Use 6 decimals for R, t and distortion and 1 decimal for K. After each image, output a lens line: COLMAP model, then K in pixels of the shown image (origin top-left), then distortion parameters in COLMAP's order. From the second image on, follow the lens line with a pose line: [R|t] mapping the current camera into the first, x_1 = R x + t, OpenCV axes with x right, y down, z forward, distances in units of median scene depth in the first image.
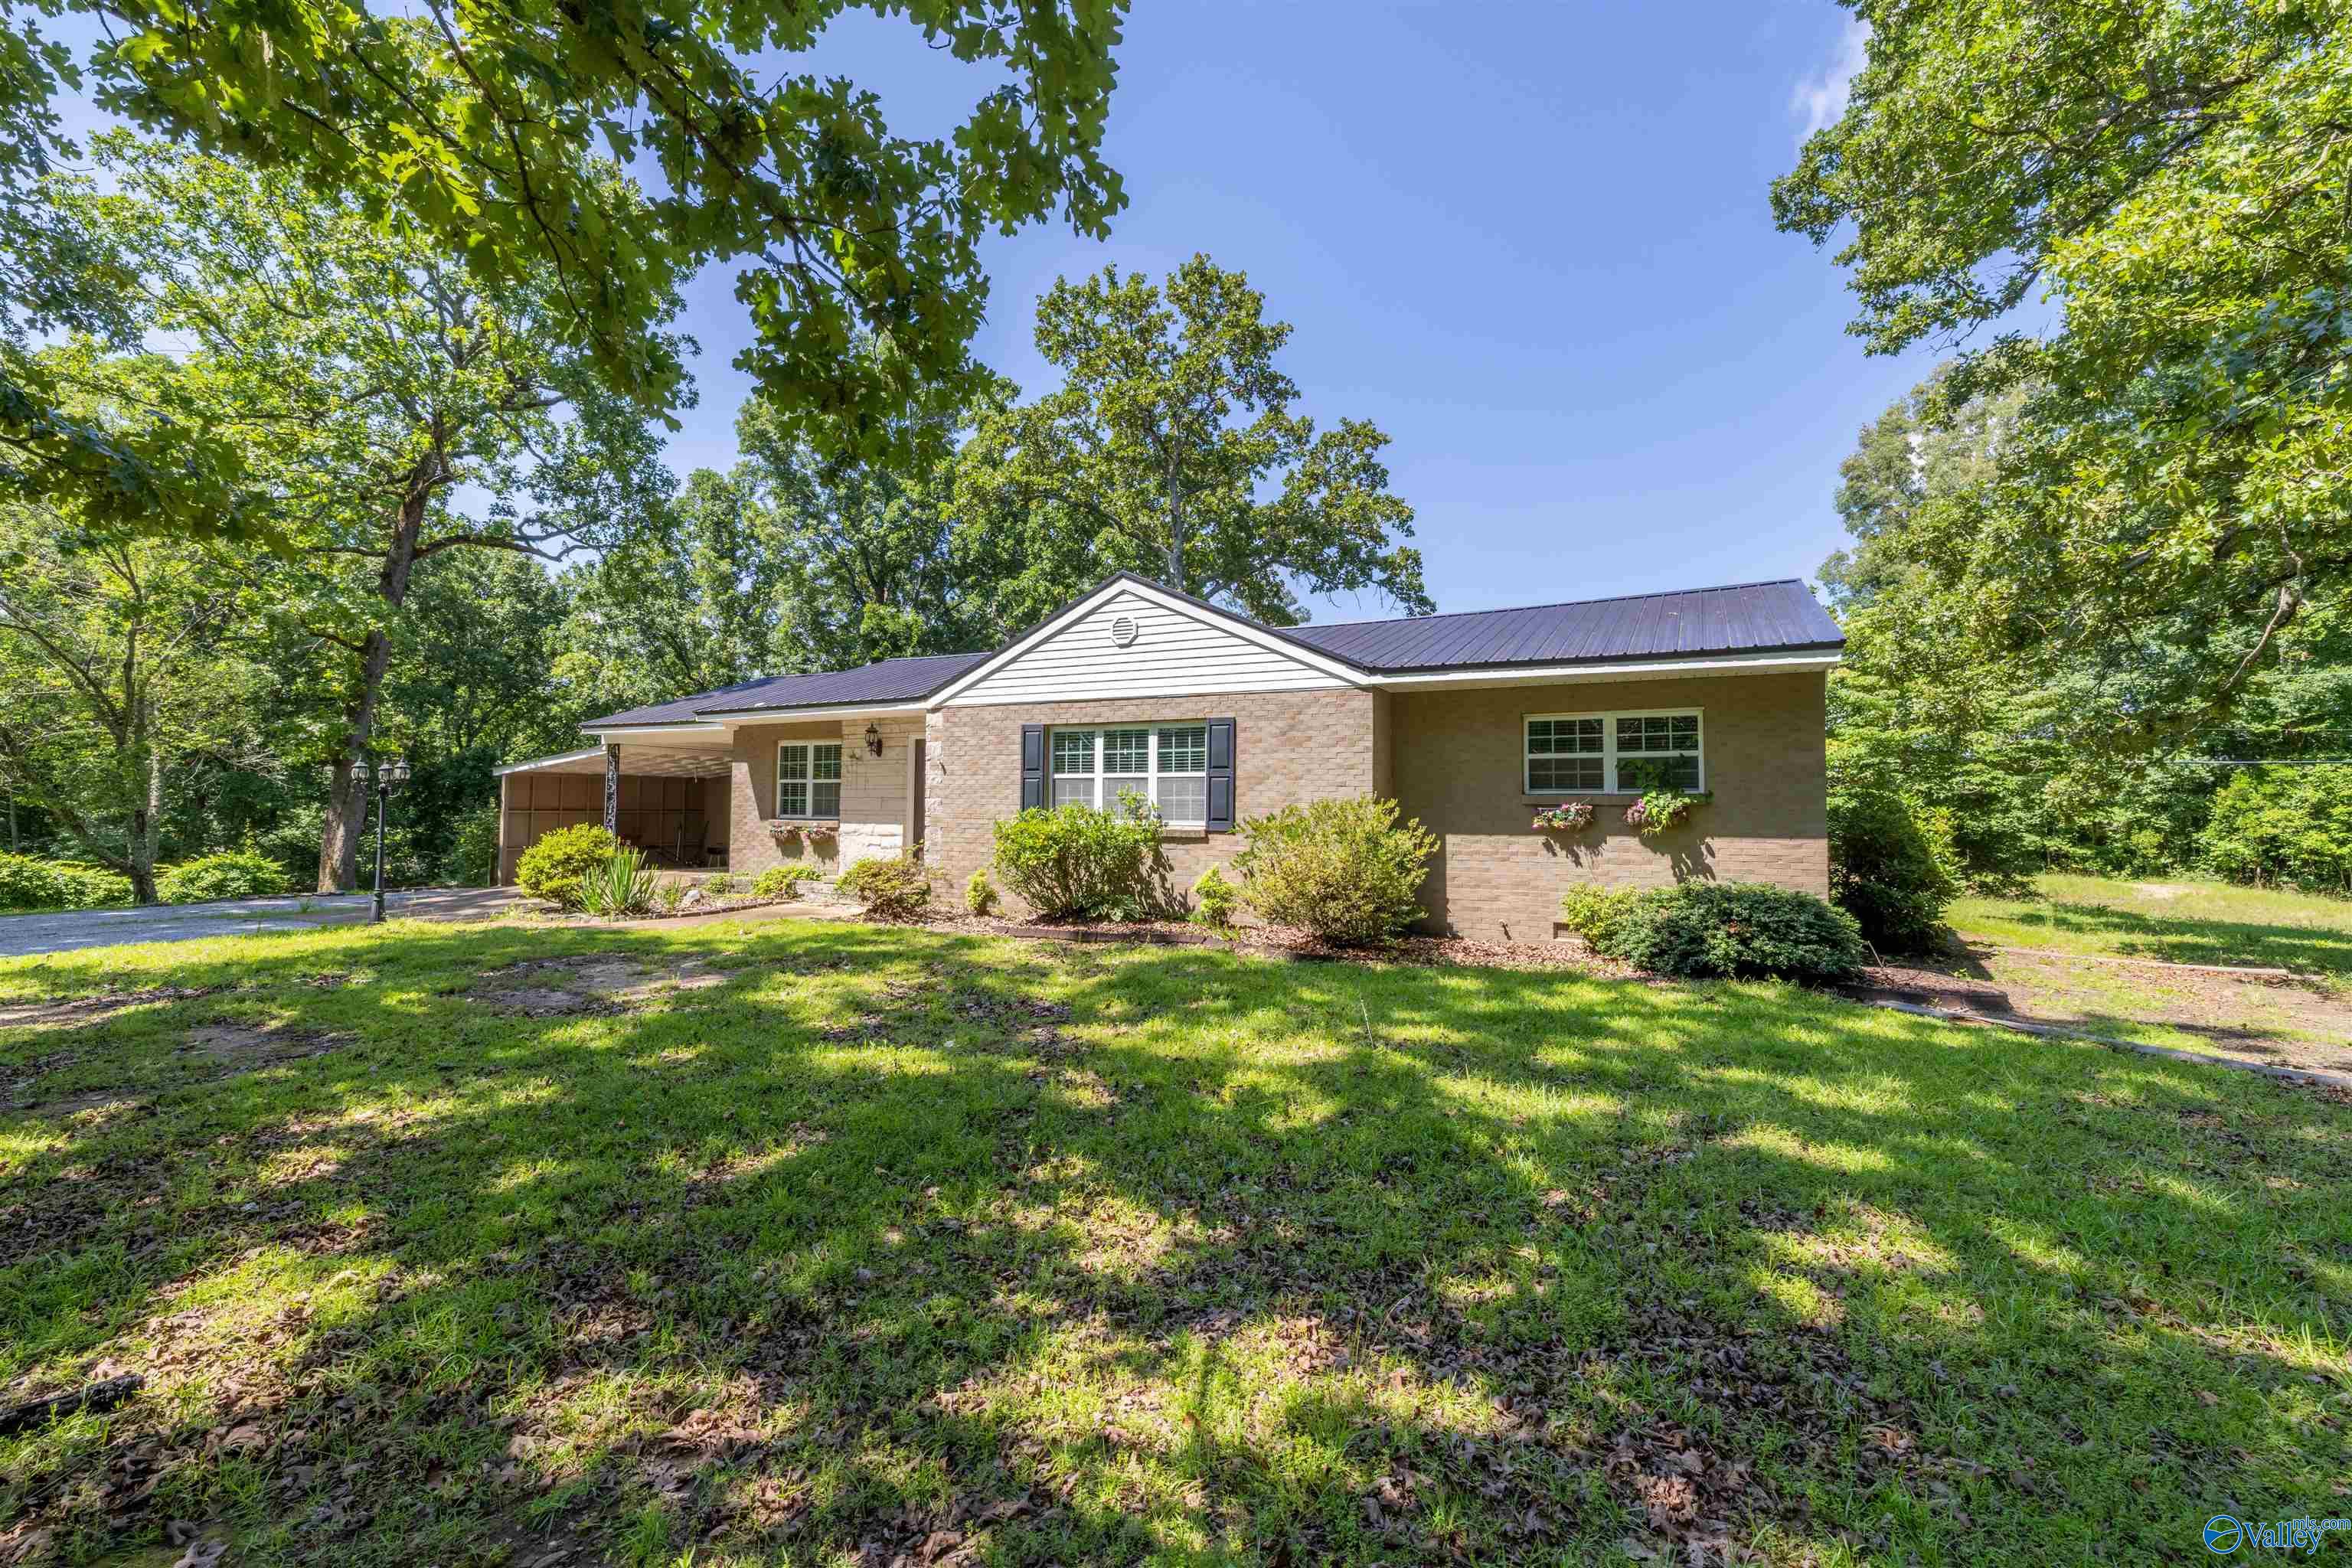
lens RADIAL K [[982.6, 0, 1168.5], [0, 982.6, 769.2], [0, 0, 1]] dist [-0.001595, 0.000988]
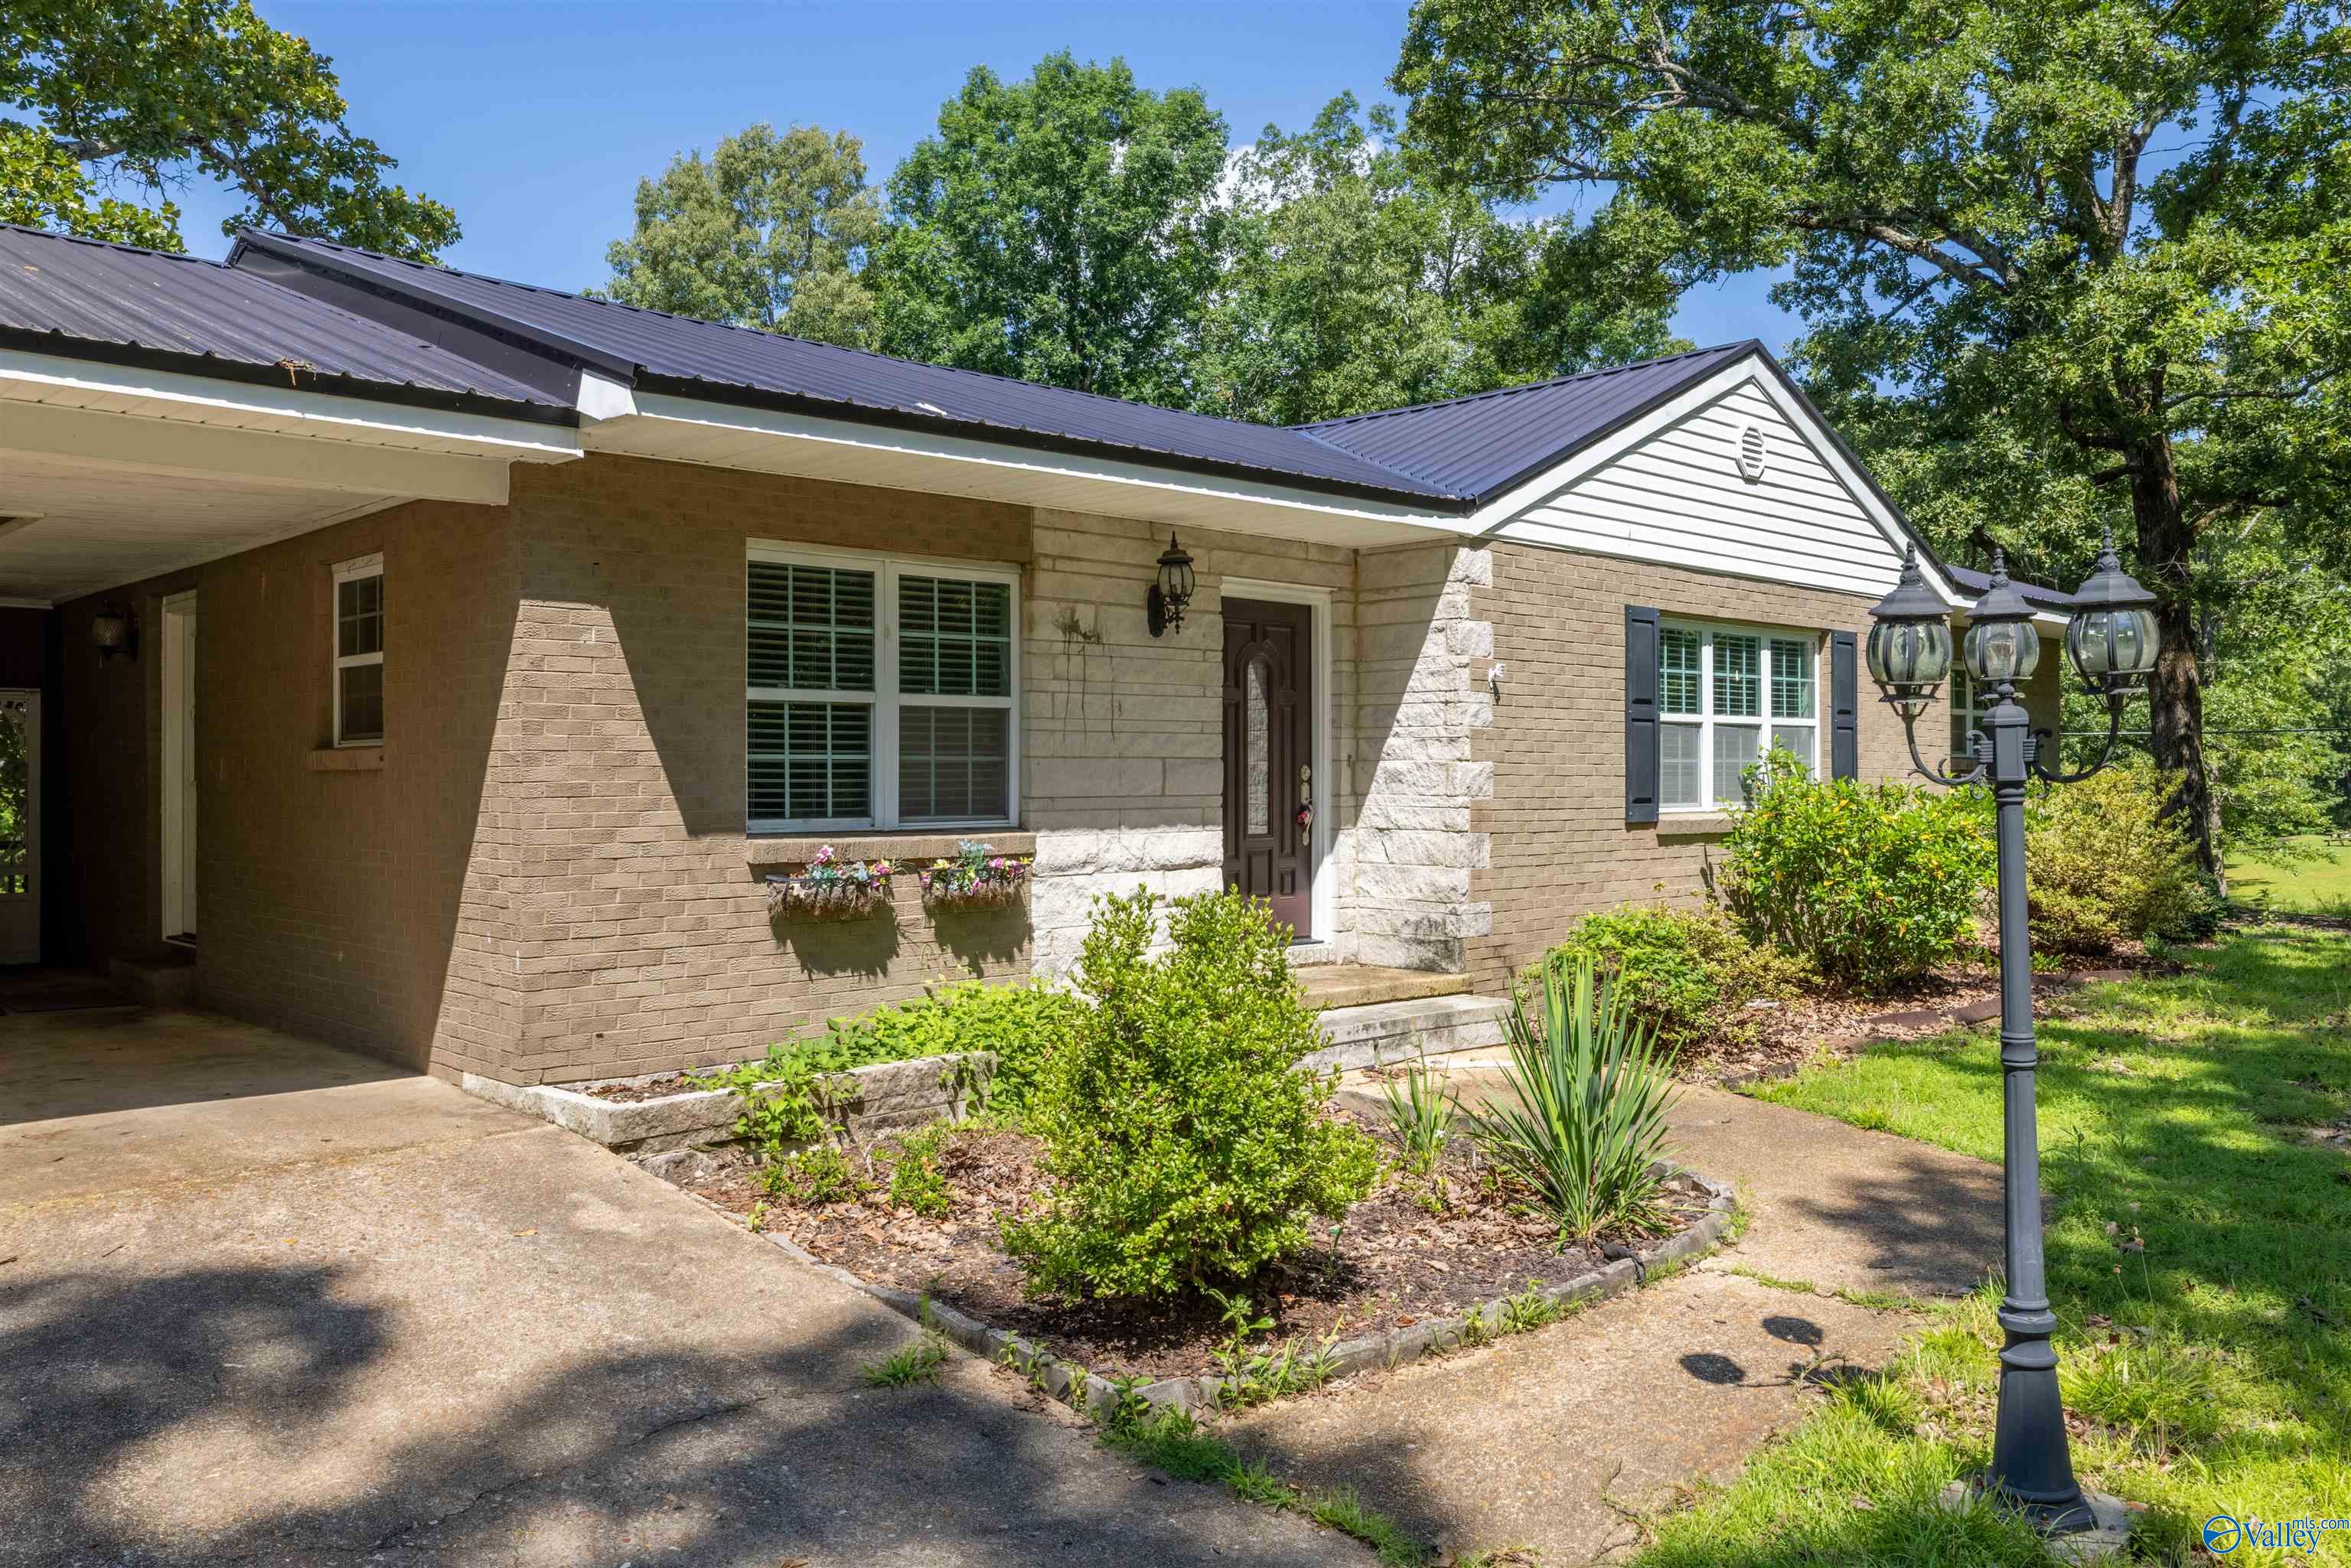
lens RADIAL K [[1800.5, 0, 1173.7], [0, 1800.5, 773.0], [0, 0, 1]] dist [-0.009714, 0.008572]
pose [[0.311128, -0.010882, 0.950306, -1.027299], [-0.037025, 0.999037, 0.023562, 0.022488], [-0.949647, -0.042516, 0.310425, 0.933435]]
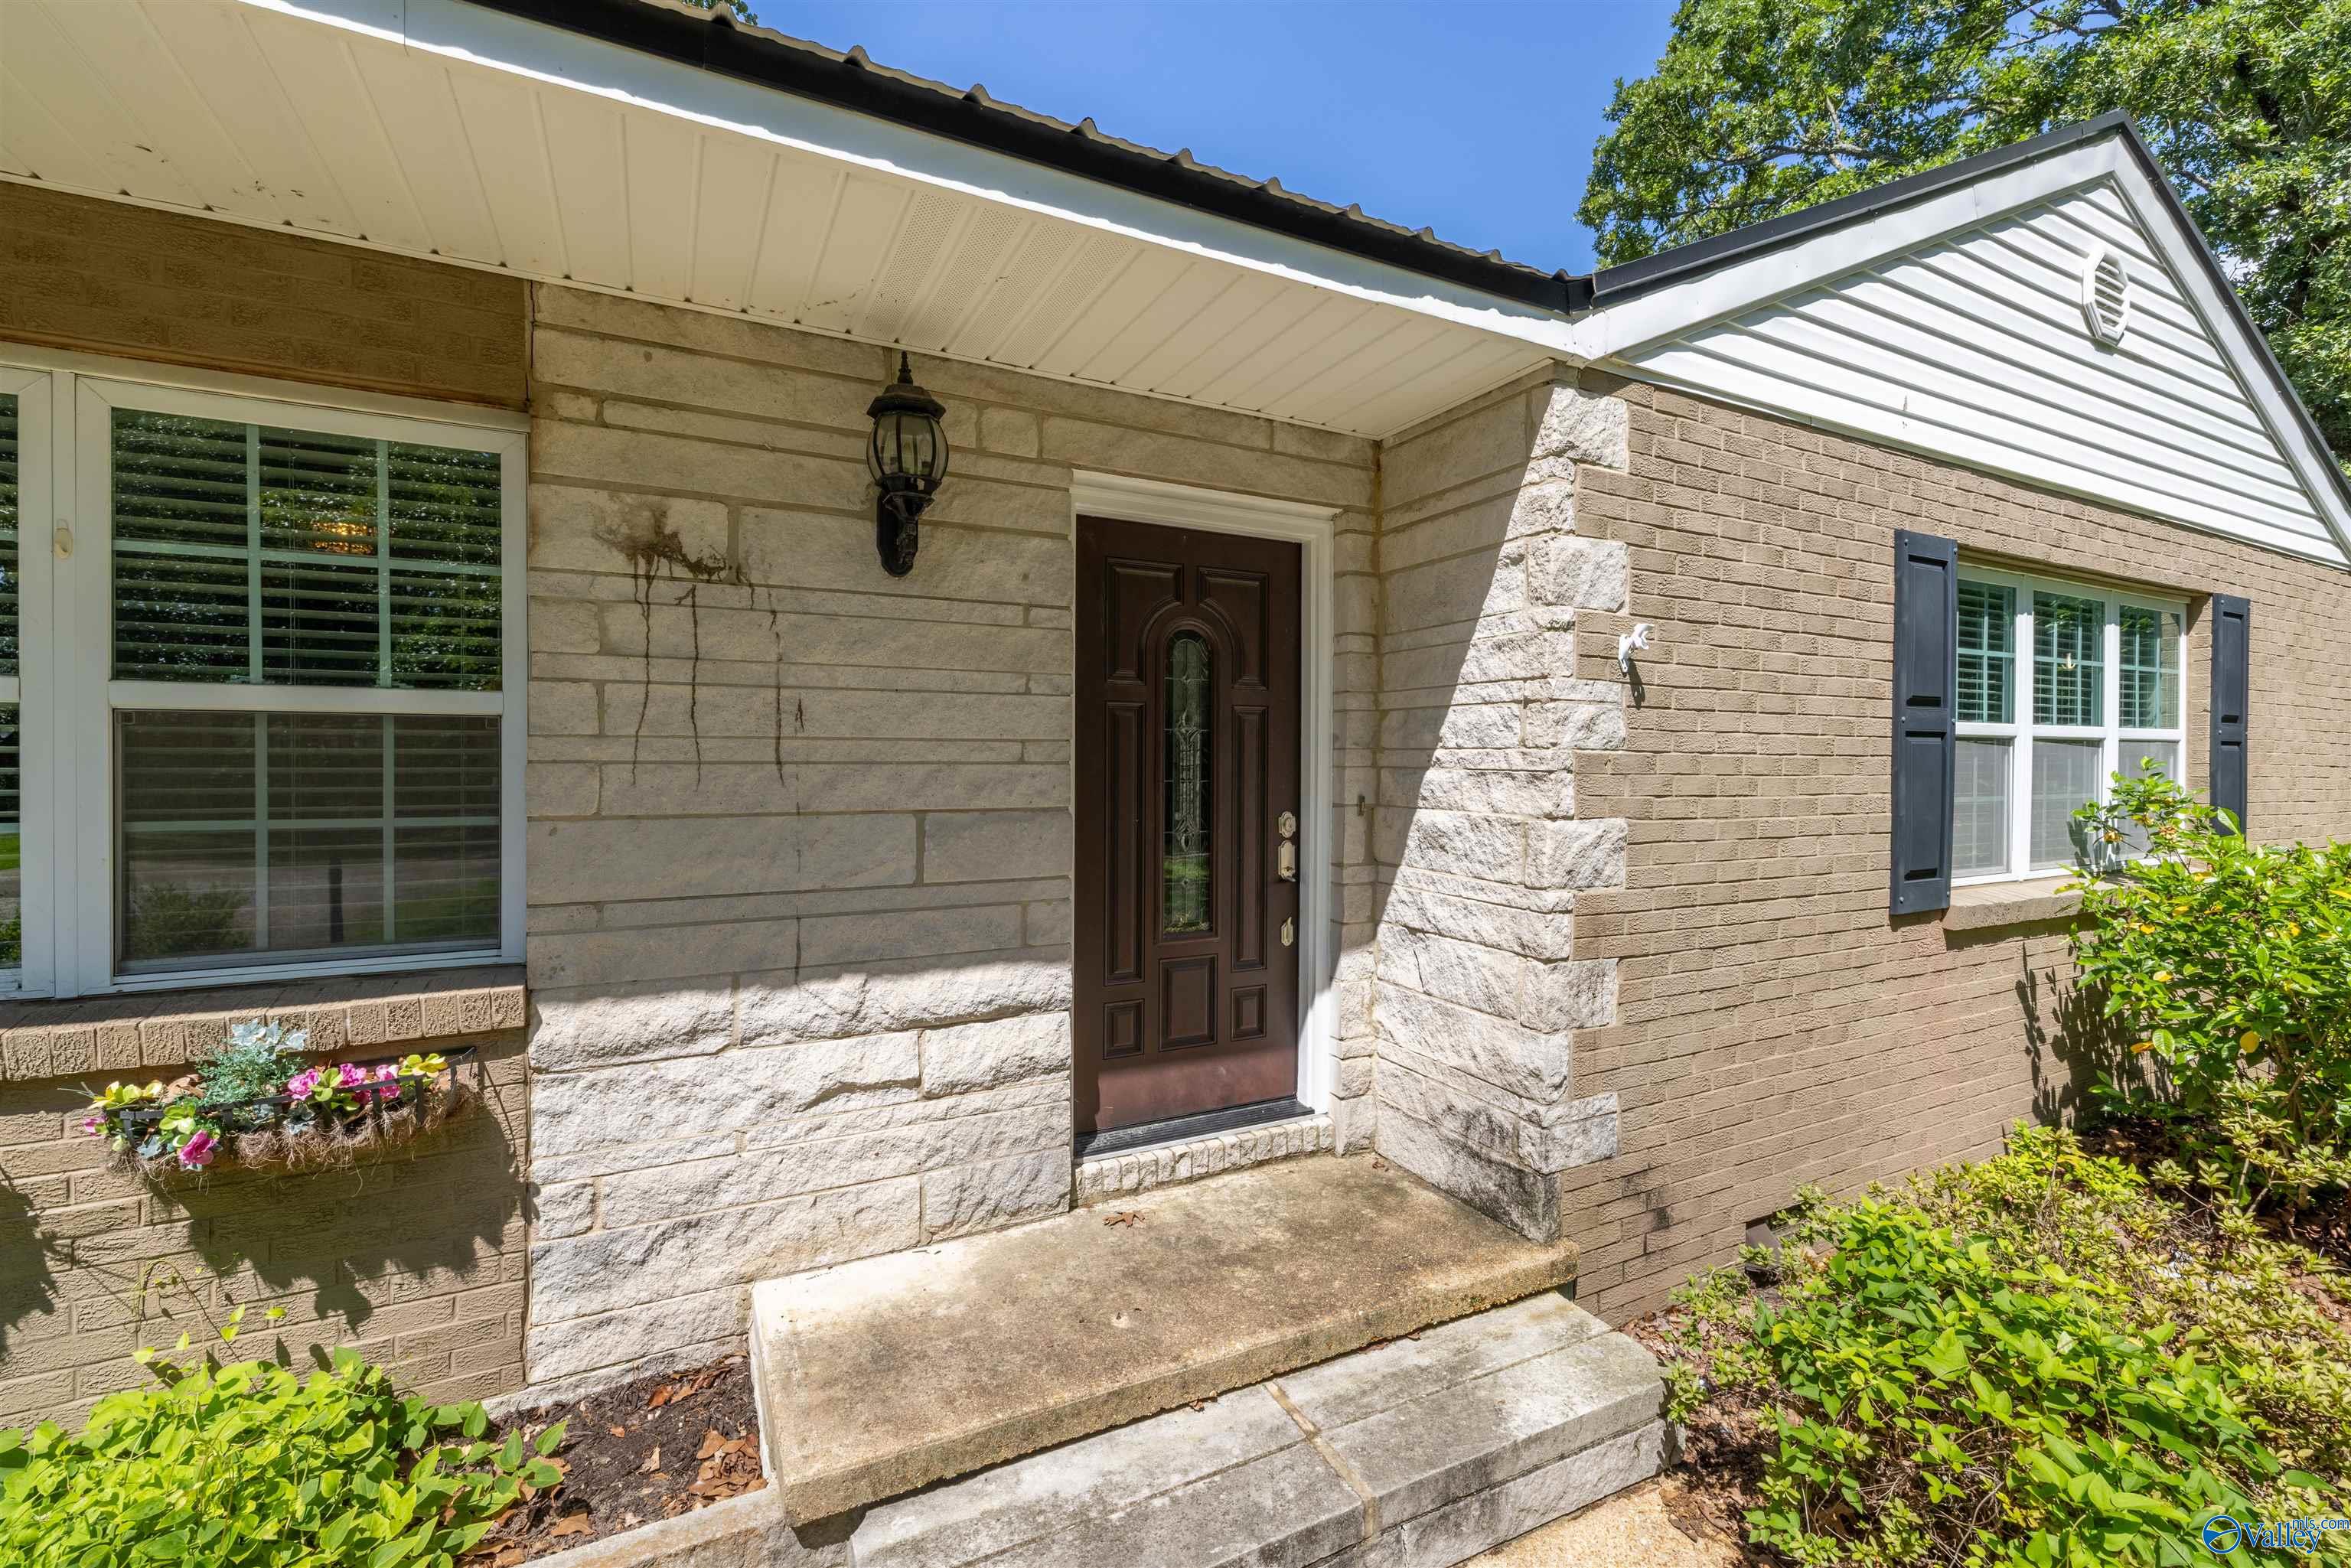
lens RADIAL K [[982.2, 0, 1175.7], [0, 982.2, 771.3], [0, 0, 1]] dist [-0.001595, 0.000988]
pose [[0.570369, -0.017912, 0.821193, -0.476385], [-0.033801, 0.998403, 0.045255, 0.014186], [-0.820693, -0.053569, 0.568853, 1.003606]]
